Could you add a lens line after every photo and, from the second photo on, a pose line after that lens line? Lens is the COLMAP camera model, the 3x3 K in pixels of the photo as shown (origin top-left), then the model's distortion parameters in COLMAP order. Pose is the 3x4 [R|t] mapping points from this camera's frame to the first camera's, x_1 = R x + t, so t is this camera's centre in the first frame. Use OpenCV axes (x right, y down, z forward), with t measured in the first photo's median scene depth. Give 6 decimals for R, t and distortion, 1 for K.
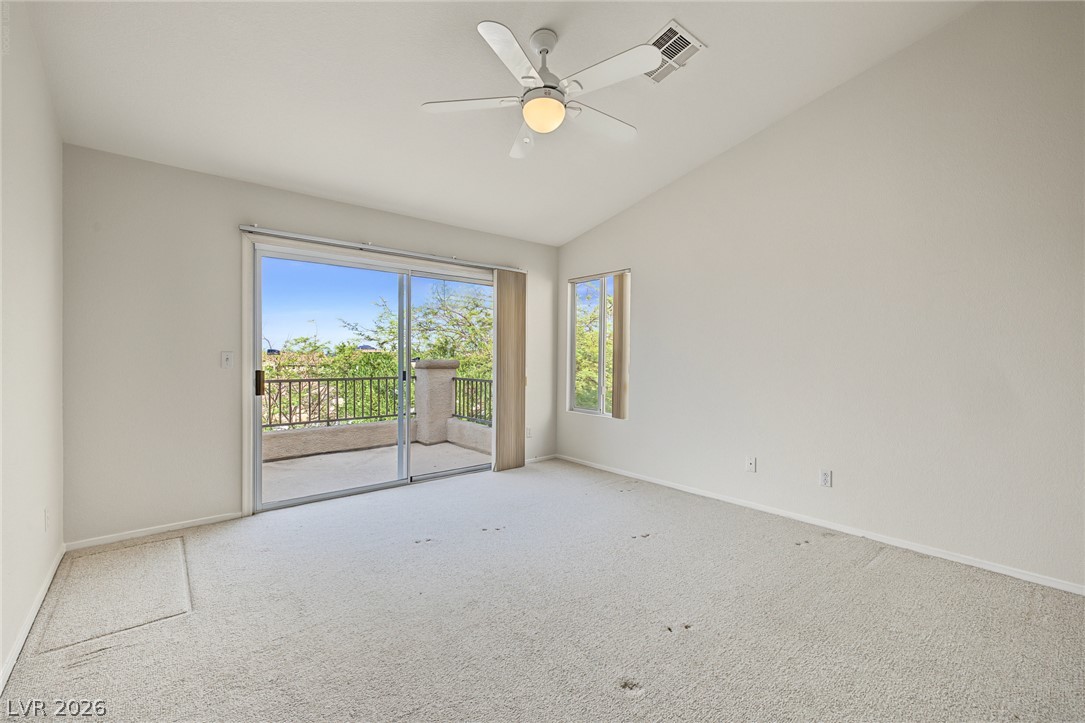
lens RADIAL K [[457.7, 0, 538.2], [0, 457.7, 357.8], [0, 0, 1]] dist [-0.000764, -0.000203]
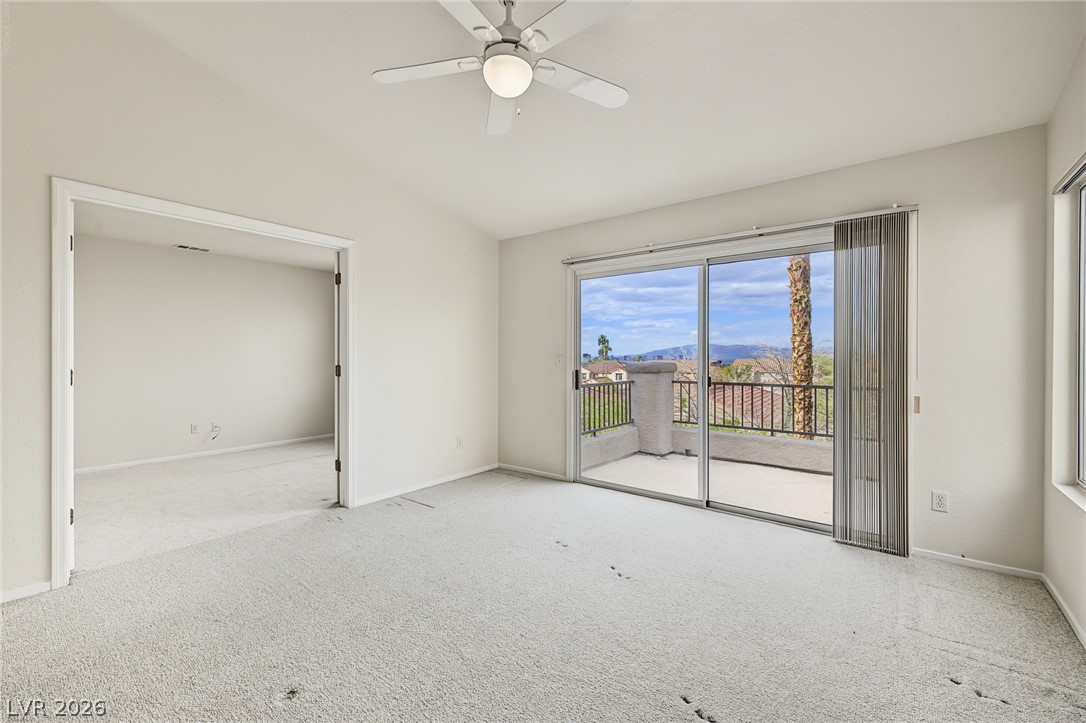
lens RADIAL K [[458.1, 0, 538.7], [0, 458.1, 357.8], [0, 0, 1]] dist [-0.000764, -0.000203]
pose [[0.200402, -0.004911, -0.979701, 0.603699], [-0.005264, 0.999968, -0.006090, 0.001535], [0.979700, 0.006377, 0.200370, 0.630928]]
